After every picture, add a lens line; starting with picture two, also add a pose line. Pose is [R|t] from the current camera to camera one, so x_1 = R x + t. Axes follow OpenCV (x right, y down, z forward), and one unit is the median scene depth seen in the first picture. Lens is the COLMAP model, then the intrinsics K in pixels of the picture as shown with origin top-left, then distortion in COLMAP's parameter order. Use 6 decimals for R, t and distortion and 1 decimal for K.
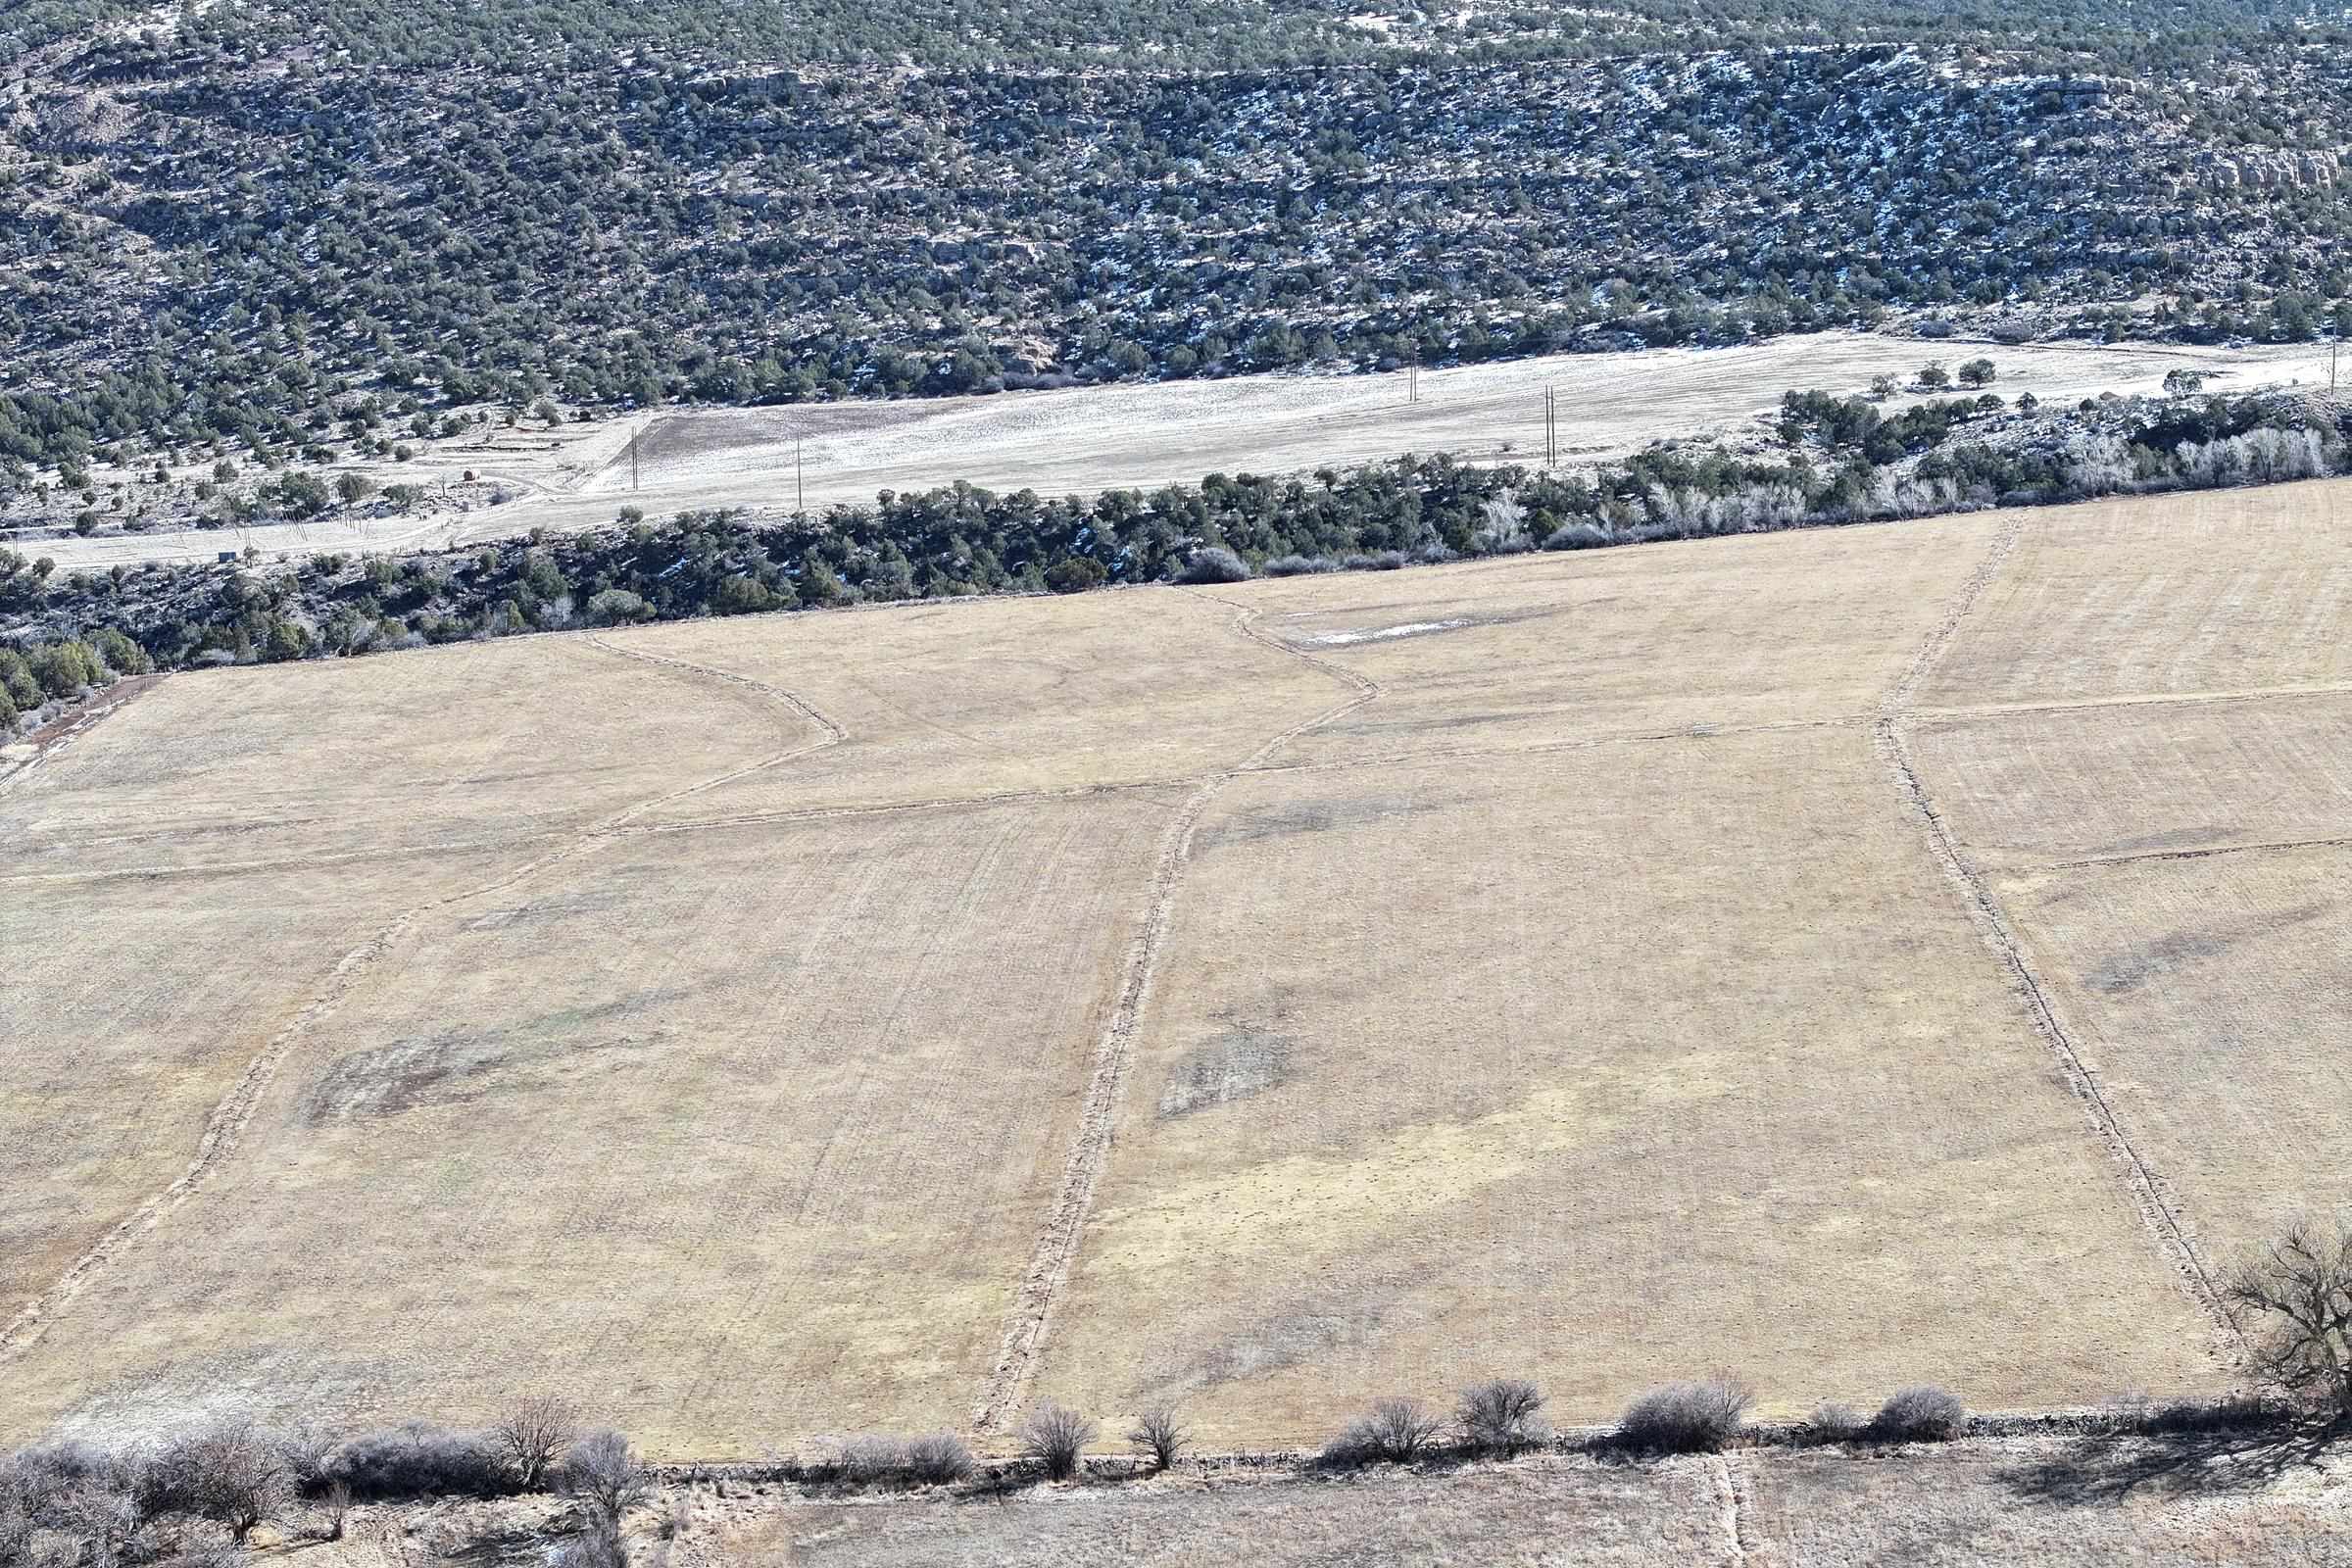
lens RADIAL K [[4615.1, 0, 1171.0], [0, 4615.1, 836.7], [0, 0, 1]] dist [-0.248070, 1.314138]
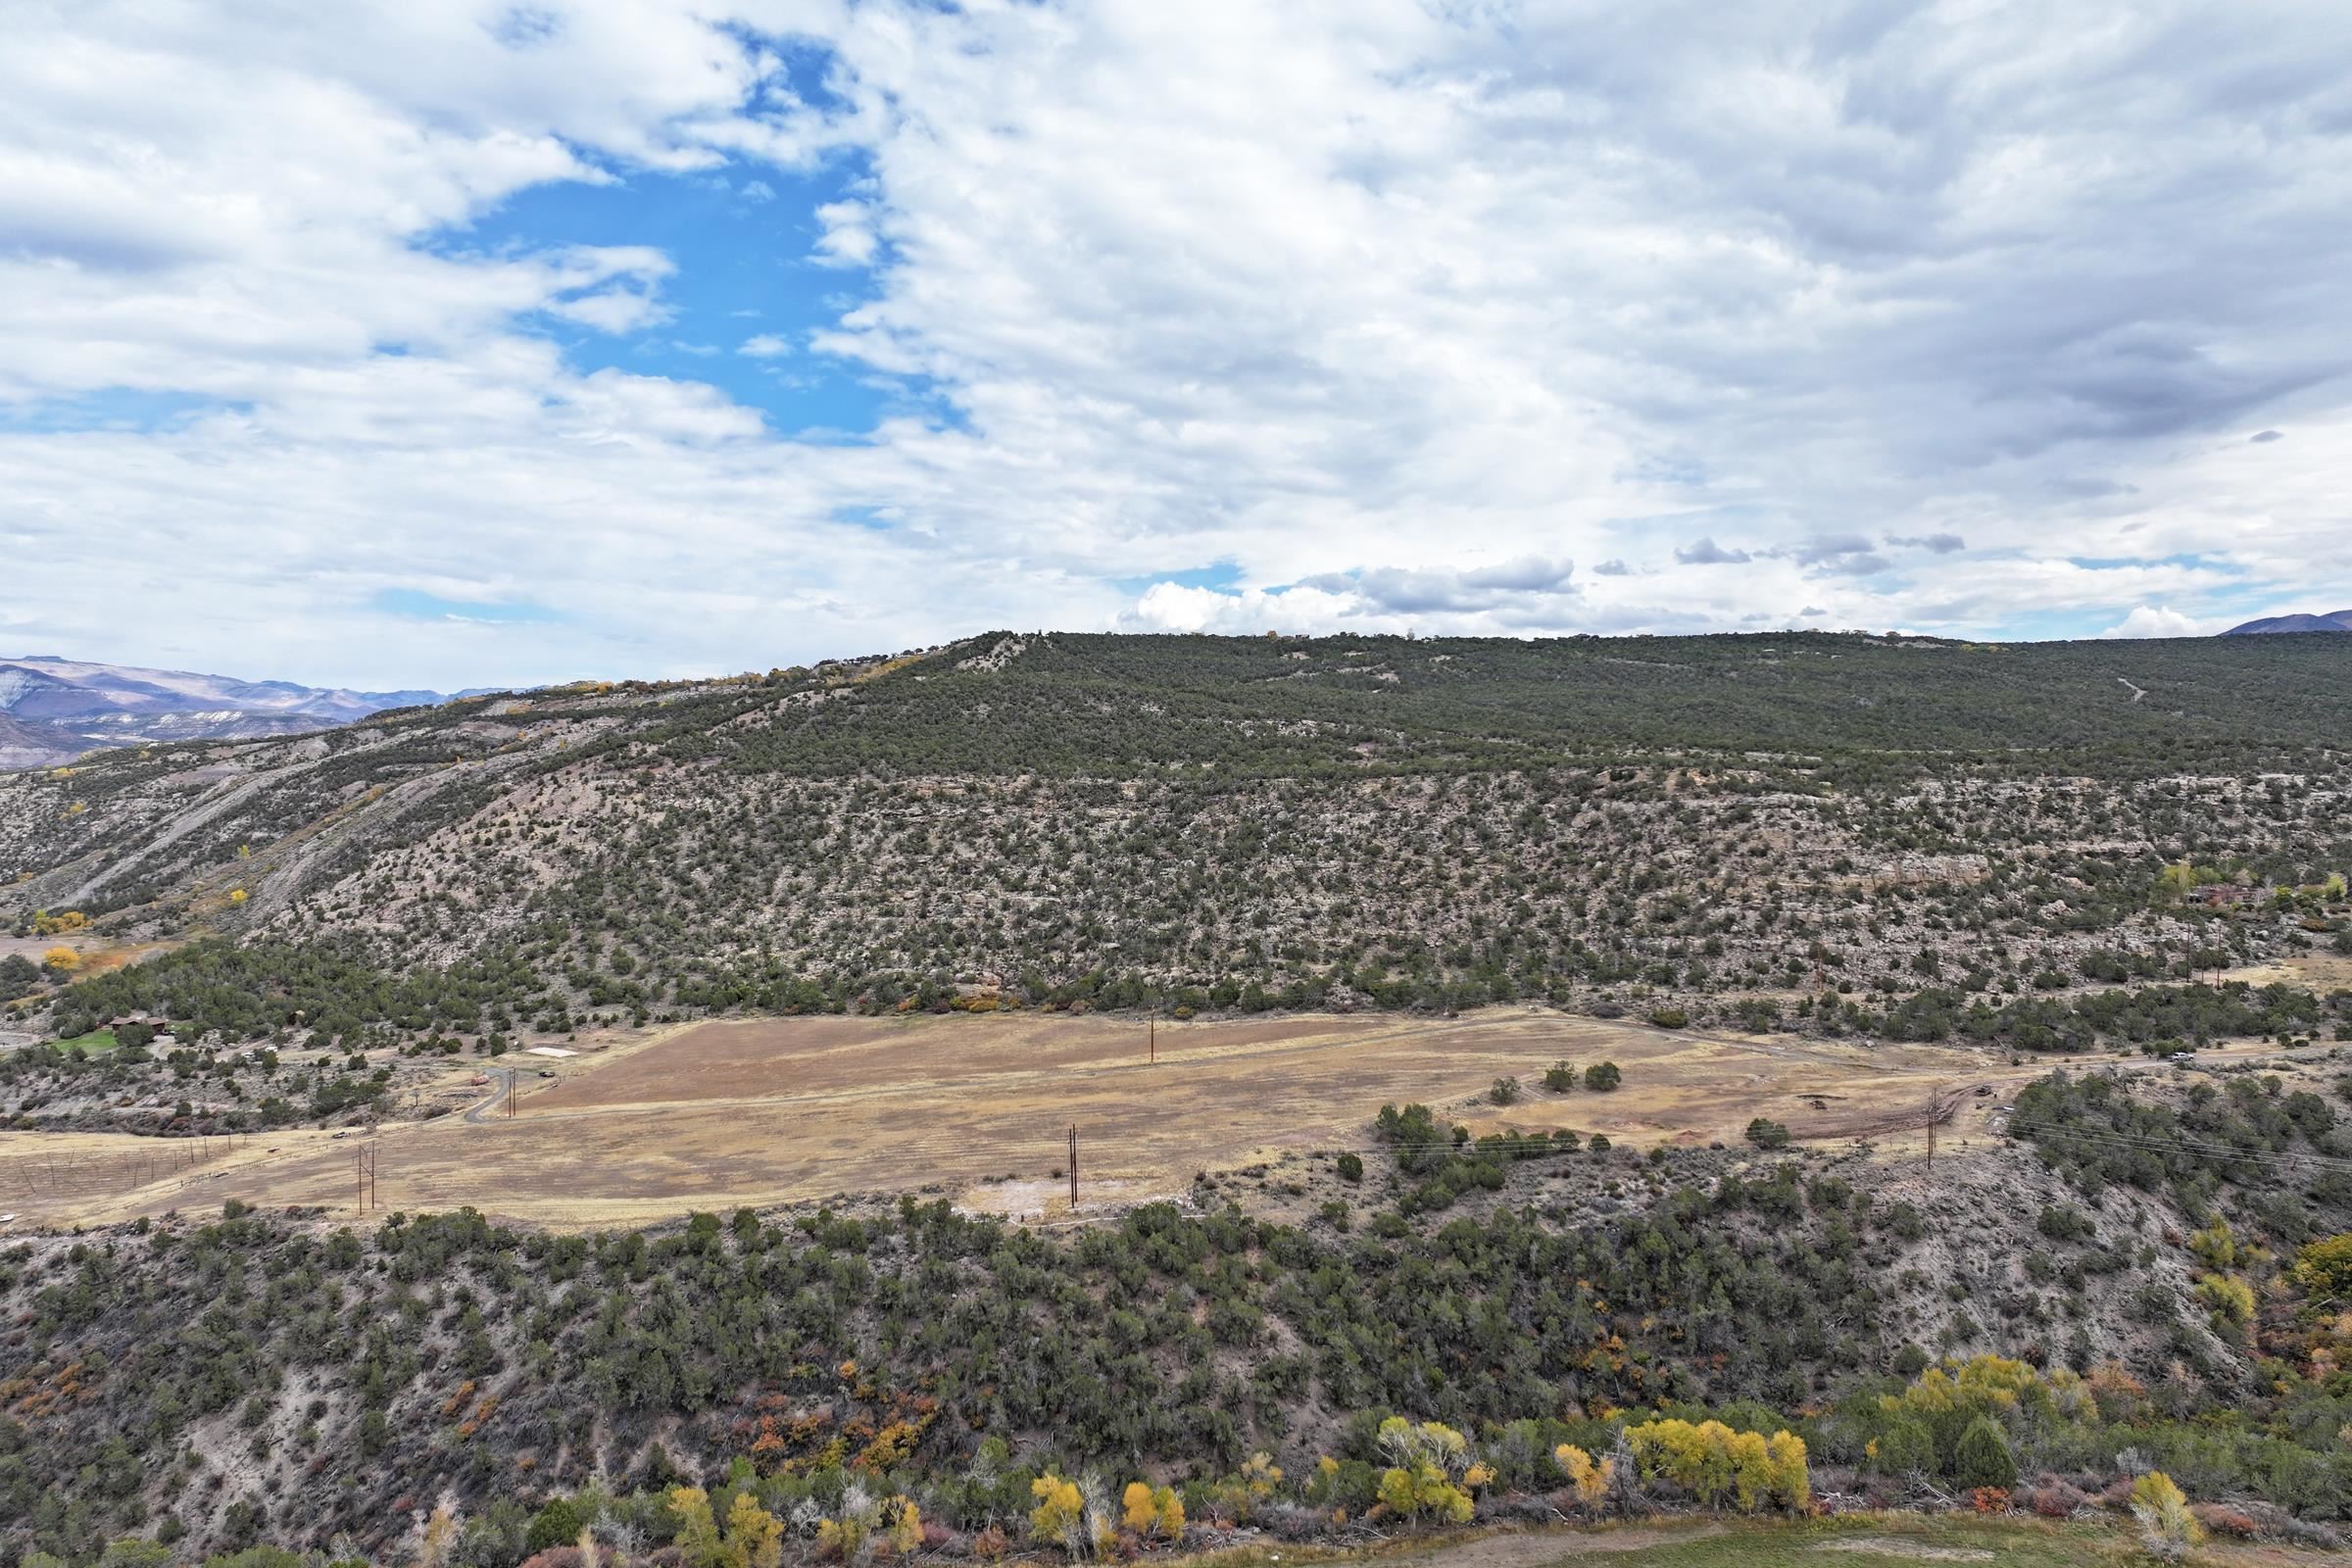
lens RADIAL K [[1598.0, 0, 1179.9], [0, 1598.0, 719.2], [0, 0, 1]] dist [-0.006974, 0.003093]
pose [[0.965537, 0.002793, -0.260249, 0.188249], [-0.050212, 0.983155, -0.175739, -0.119861], [0.255375, 0.182750, 0.949414, 0.630087]]
